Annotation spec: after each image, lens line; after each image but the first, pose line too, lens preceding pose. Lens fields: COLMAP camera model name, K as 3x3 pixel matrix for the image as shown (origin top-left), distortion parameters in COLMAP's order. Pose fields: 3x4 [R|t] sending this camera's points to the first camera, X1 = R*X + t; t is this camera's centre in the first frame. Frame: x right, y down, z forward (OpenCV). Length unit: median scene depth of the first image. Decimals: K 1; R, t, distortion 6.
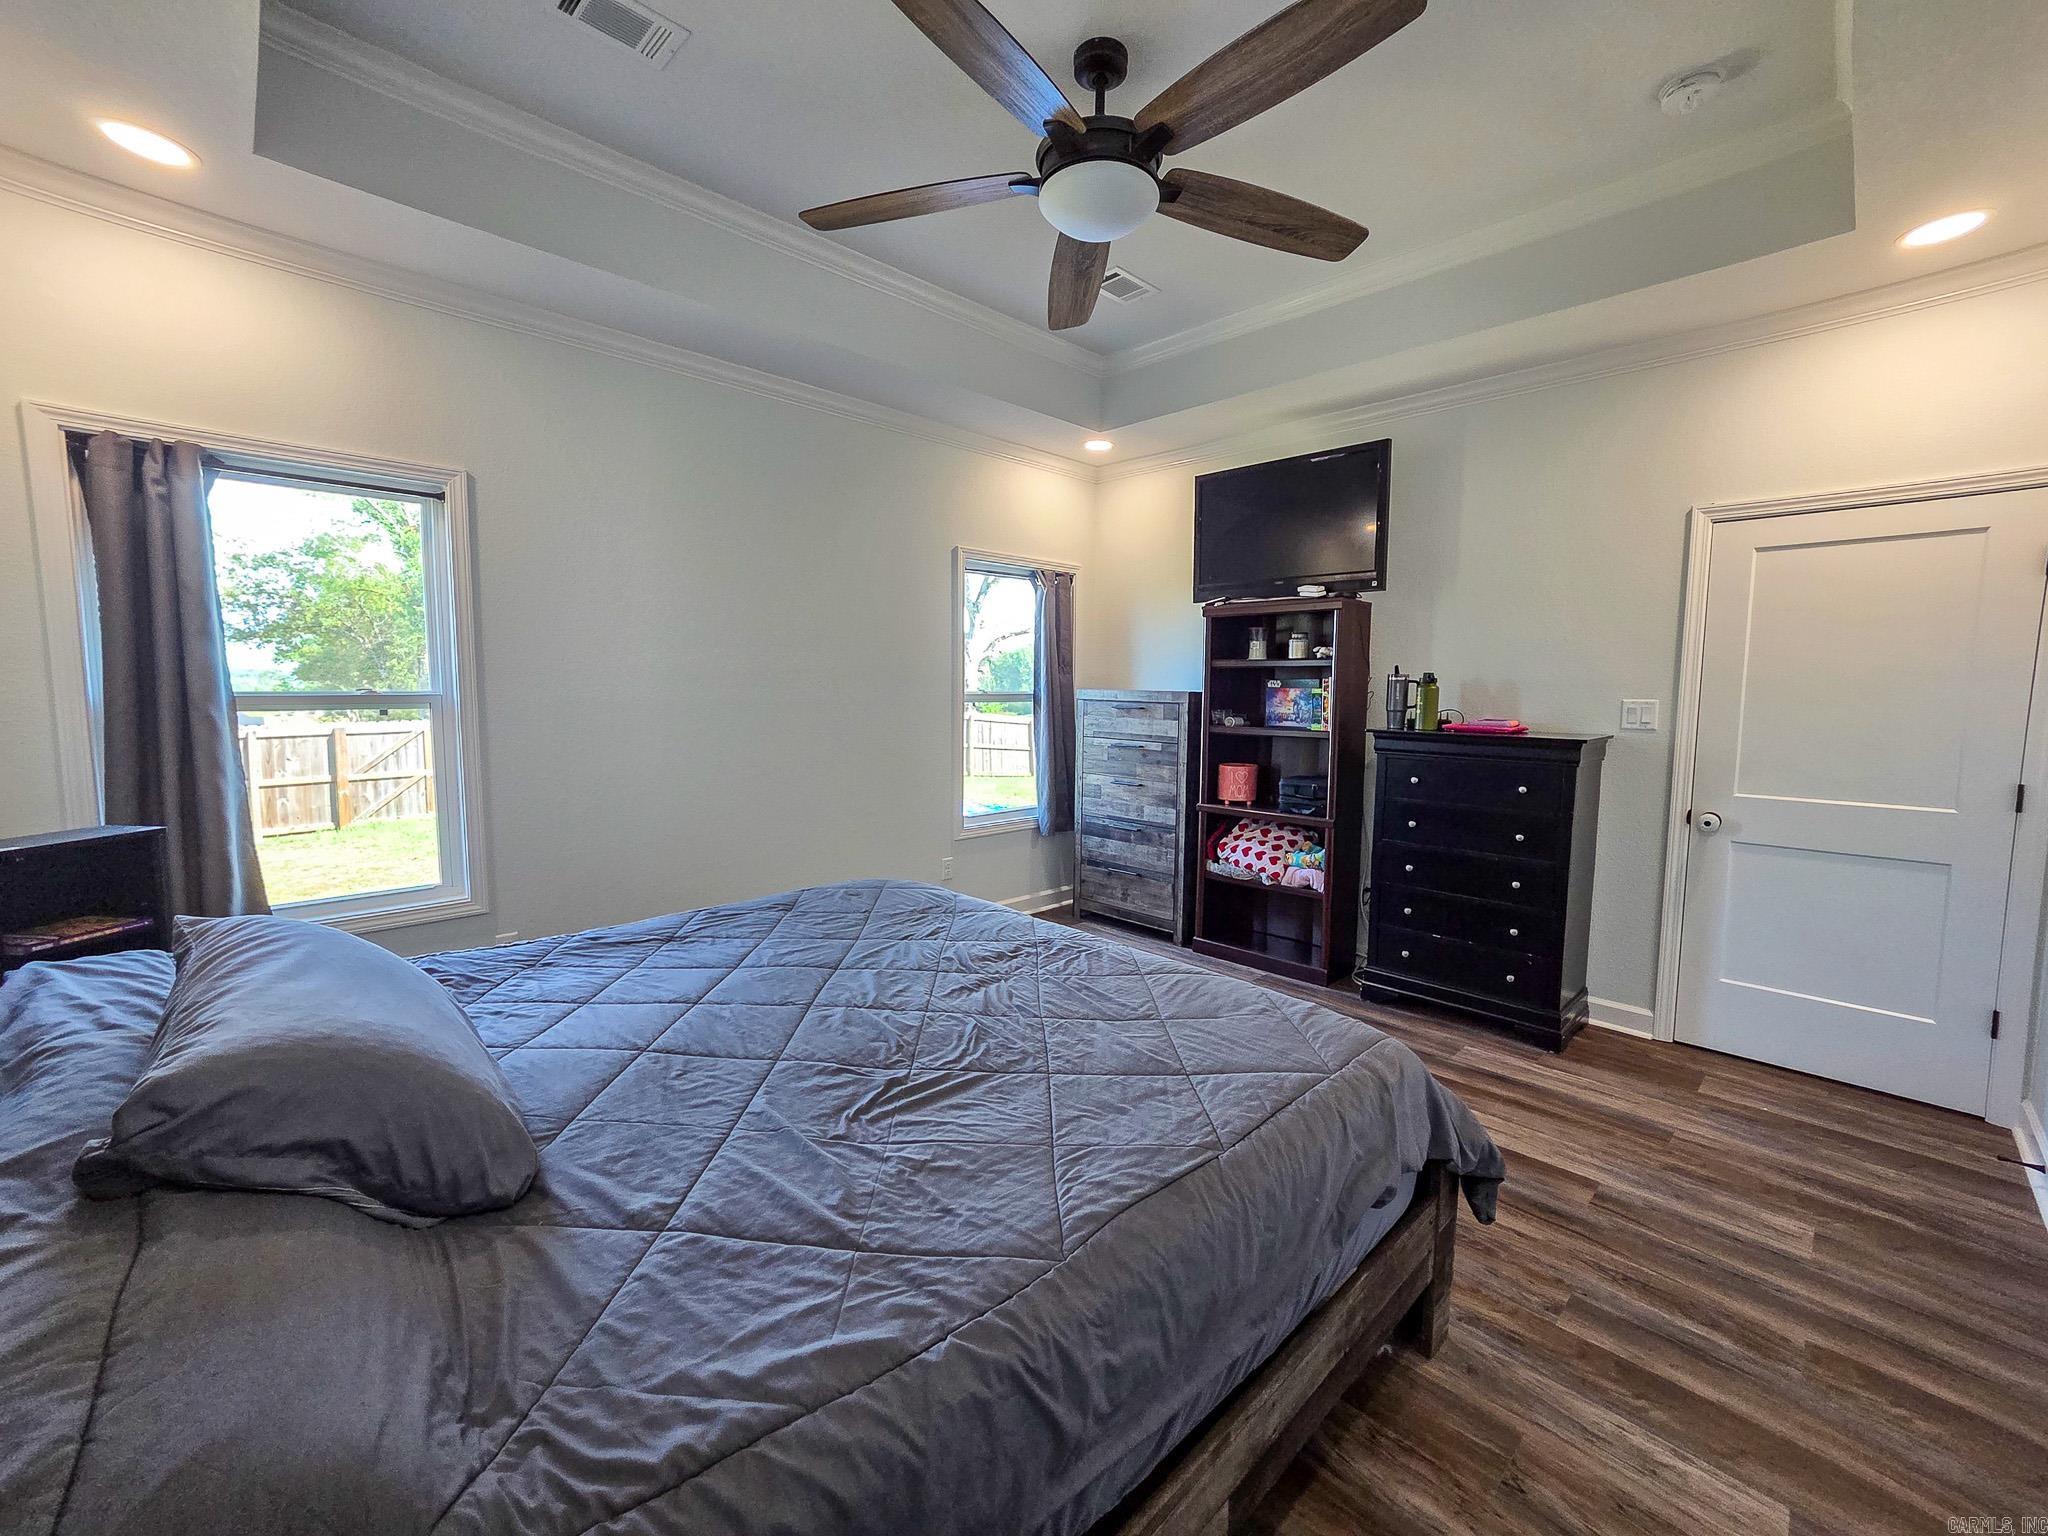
lens RADIAL K [[833.1, 0, 1035.2], [0, 833.1, 762.8], [0, 0, 1]] dist [0.006626, -0.002055]
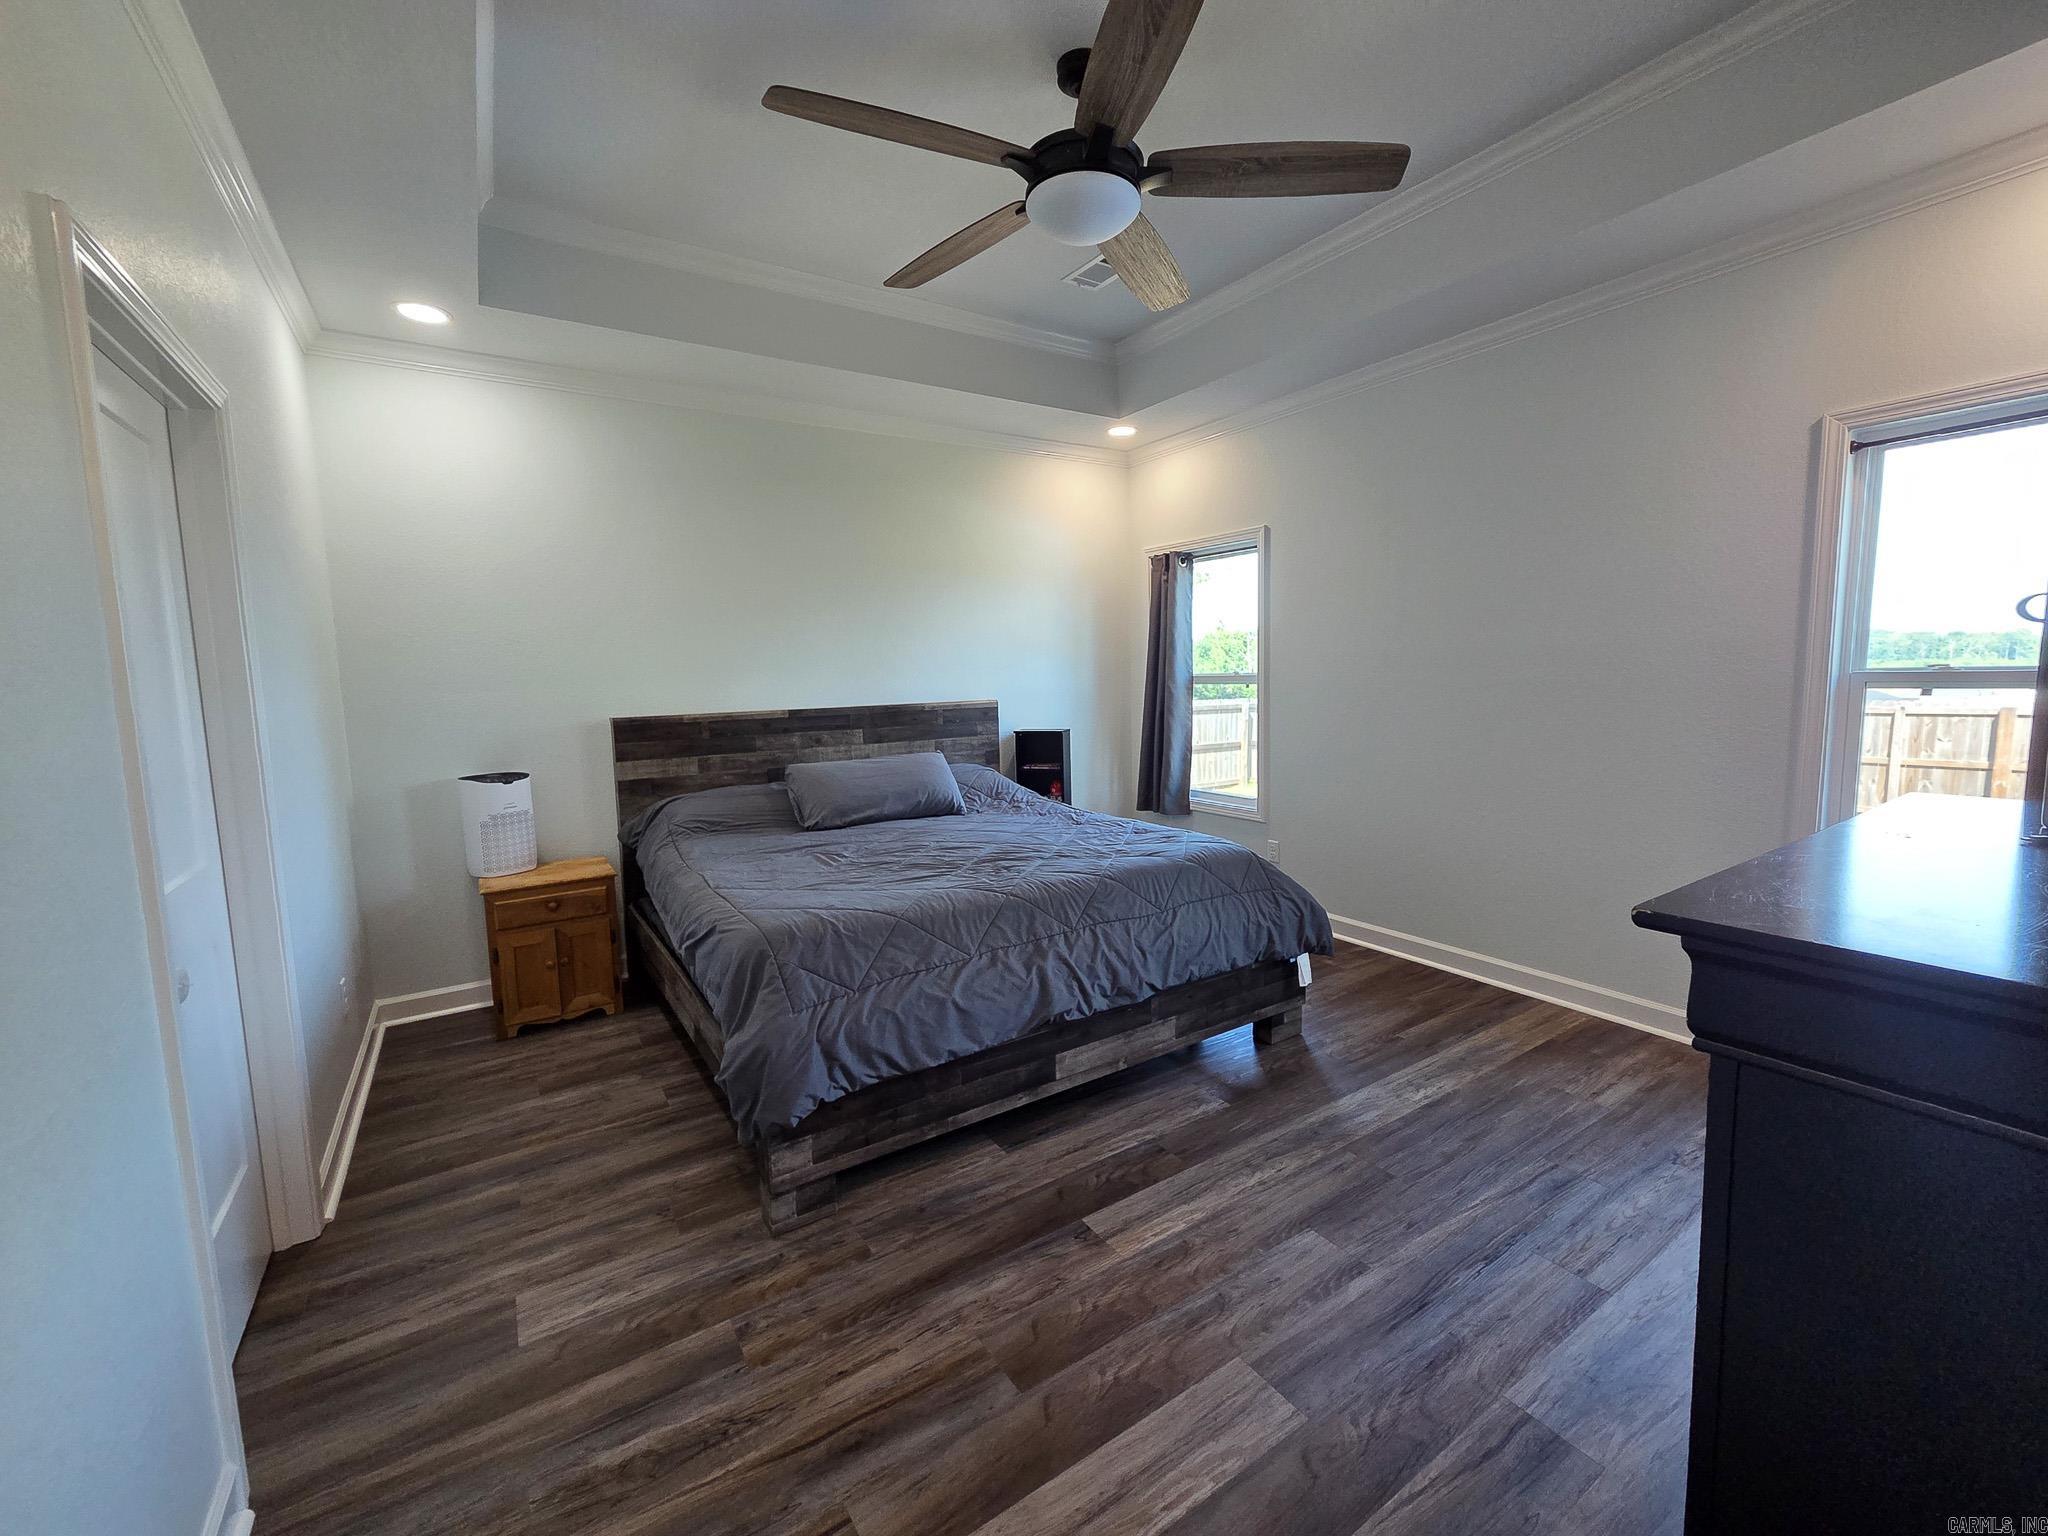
lens RADIAL K [[833.1, 0, 1034.8], [0, 833.1, 763.8], [0, 0, 1]] dist [0.006626, -0.002055]
pose [[-0.190360, 0.102553, -0.976343, 1.415315], [-0.070124, 0.990568, 0.117720, -0.117677], [0.979207, 0.090874, -0.181373, 1.436099]]
